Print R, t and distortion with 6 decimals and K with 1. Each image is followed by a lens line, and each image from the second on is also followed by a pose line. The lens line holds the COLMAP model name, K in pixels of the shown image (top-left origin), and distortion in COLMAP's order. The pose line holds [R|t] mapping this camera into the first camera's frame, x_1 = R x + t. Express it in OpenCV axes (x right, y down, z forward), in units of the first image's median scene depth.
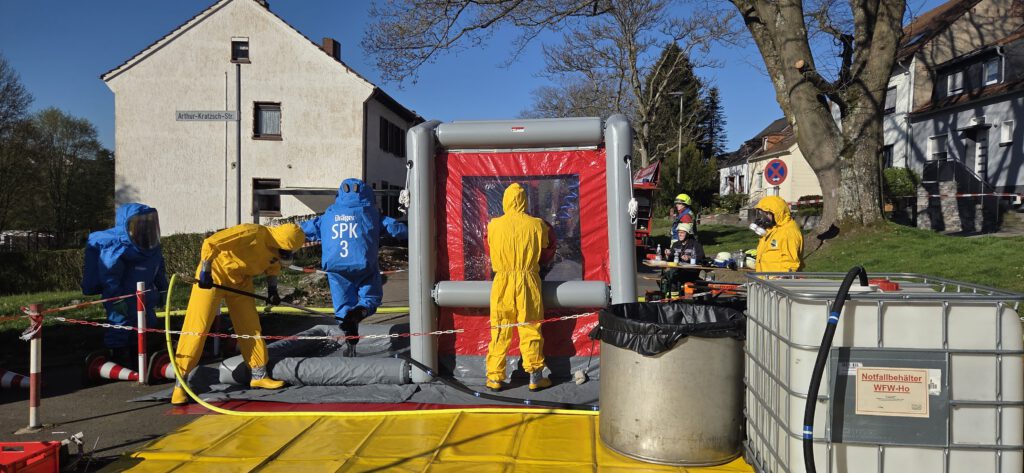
lens RADIAL K [[642.8, 0, 512.0], [0, 642.8, 236.5], [0, 0, 1]] dist [0.050853, -0.048730]
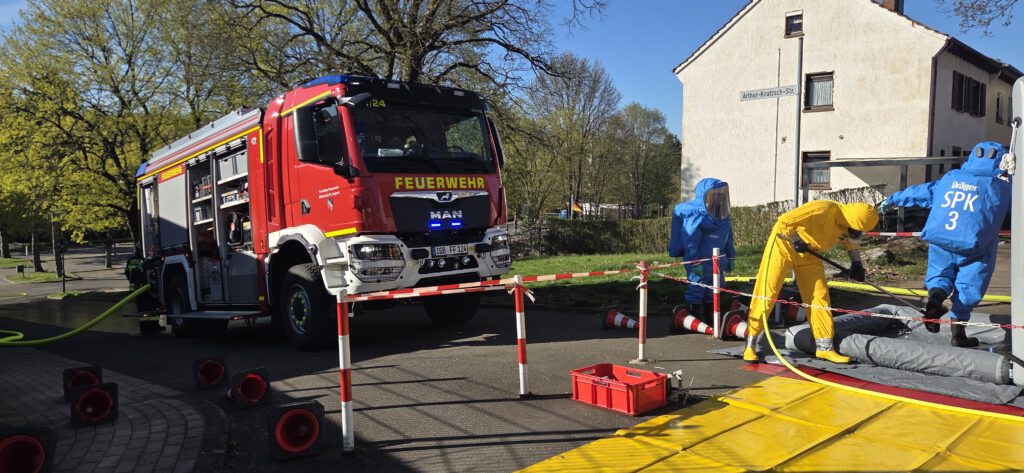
lens RADIAL K [[642.8, 0, 512.0], [0, 642.8, 236.5], [0, 0, 1]] dist [0.050853, -0.048730]
pose [[0.743677, 0.033894, -0.667679, -0.082479], [-0.011331, 0.999210, 0.038103, 0.010478], [0.668443, -0.020771, 0.743473, -0.061113]]
